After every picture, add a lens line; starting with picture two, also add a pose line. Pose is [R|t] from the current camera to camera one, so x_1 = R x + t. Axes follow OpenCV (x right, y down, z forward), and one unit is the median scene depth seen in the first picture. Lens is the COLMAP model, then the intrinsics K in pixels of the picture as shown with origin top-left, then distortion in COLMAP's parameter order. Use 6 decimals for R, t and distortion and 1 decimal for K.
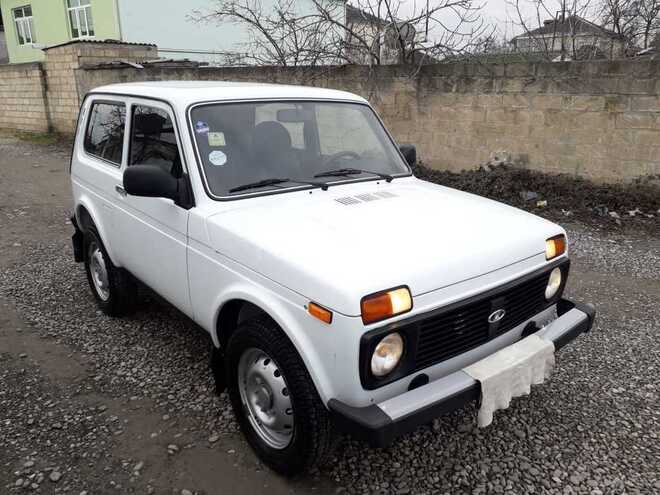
lens RADIAL K [[526.6, 0, 330.0], [0, 526.6, 247.5], [0, 0, 1]] dist [0.027300, -0.036890]
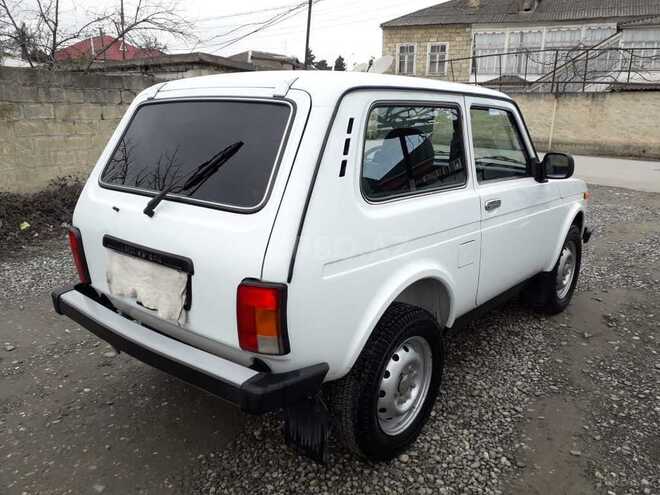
lens RADIAL K [[526.6, 0, 330.0], [0, 526.6, 247.5], [0, 0, 1]] dist [0.027300, -0.036890]
pose [[-0.178991, -0.255726, 0.950035, -1.355284], [0.277850, 0.913183, 0.298155, -0.433837], [-0.943802, 0.317334, -0.092398, 1.564383]]
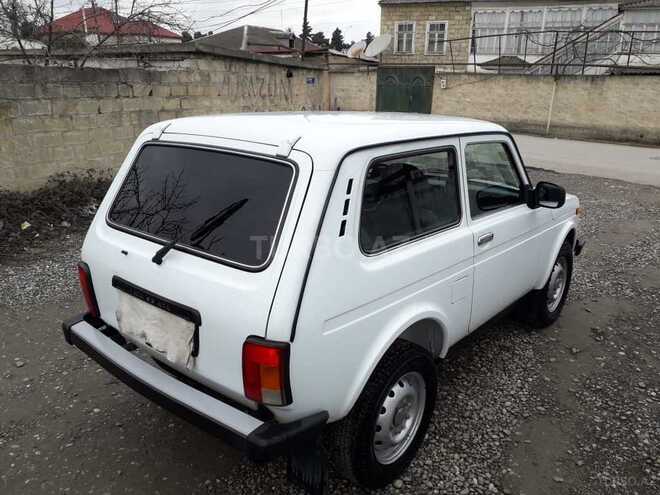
lens RADIAL K [[530.0, 0, 330.0], [0, 530.0, 247.5], [0, 0, 1]] dist [0.005474, -0.006276]
pose [[-0.184539, -0.300009, 0.935917, -1.364325], [0.272106, 0.899452, 0.341972, -0.546460], [-0.944407, 0.317776, -0.084349, 1.539237]]
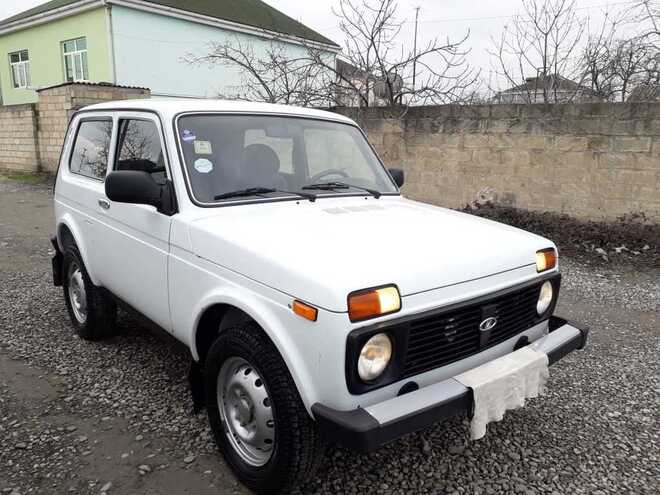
lens RADIAL K [[526.6, 0, 330.0], [0, 526.6, 247.5], [0, 0, 1]] dist [0.027300, -0.036890]
pose [[0.999681, 0.012618, 0.021899, 0.003245], [-0.010573, 0.995784, -0.091115, 0.066713], [-0.022956, 0.090854, 0.995600, 0.027915]]
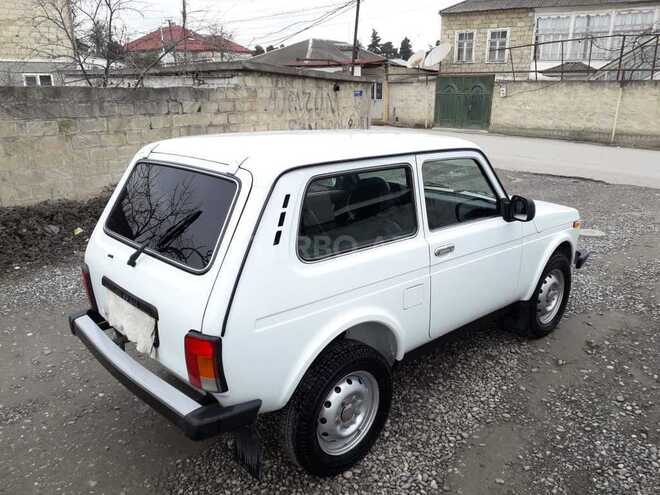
lens RADIAL K [[526.6, 0, 330.0], [0, 526.6, 247.5], [0, 0, 1]] dist [0.027300, -0.036890]
pose [[-0.060374, -0.287461, 0.955888, -1.472088], [0.295889, 0.909439, 0.292181, -0.519192], [-0.953312, 0.300477, 0.030150, 1.354776]]
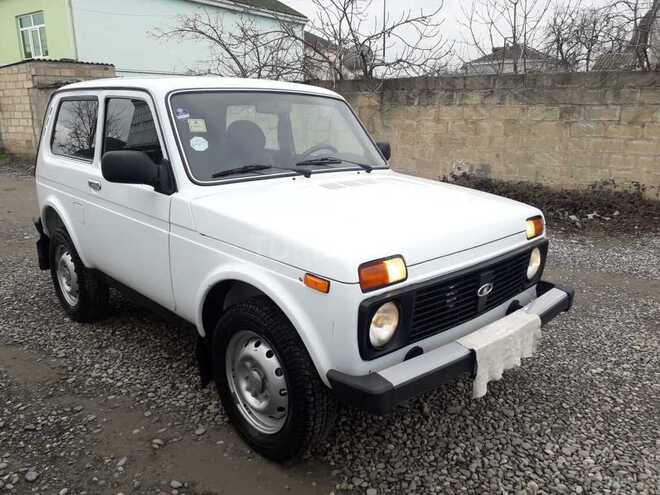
lens RADIAL K [[526.6, 0, 330.0], [0, 526.6, 247.5], [0, 0, 1]] dist [0.027300, -0.036890]
pose [[0.996953, -0.021770, 0.074911, -0.045836], [0.025121, 0.998712, -0.044087, 0.070320], [-0.073854, 0.045835, 0.996215, 0.007729]]
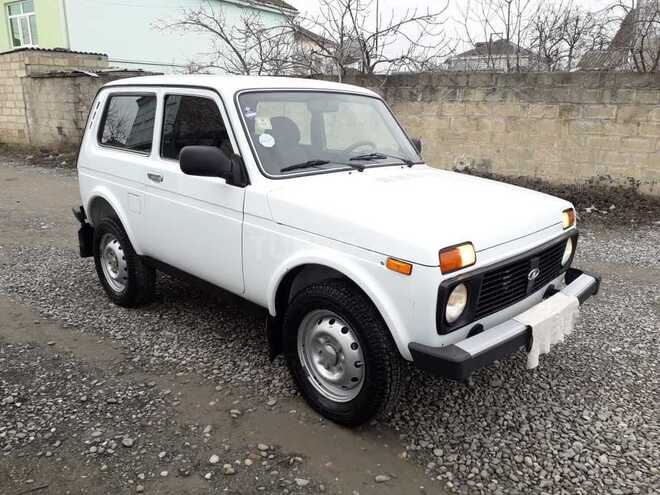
lens RADIAL K [[526.6, 0, 330.0], [0, 526.6, 247.5], [0, 0, 1]] dist [0.027300, -0.036890]
pose [[0.993669, -0.018884, 0.110747, -0.200273], [0.022257, 0.999323, -0.029302, 0.078777], [-0.110118, 0.031581, 0.993417, -0.067359]]
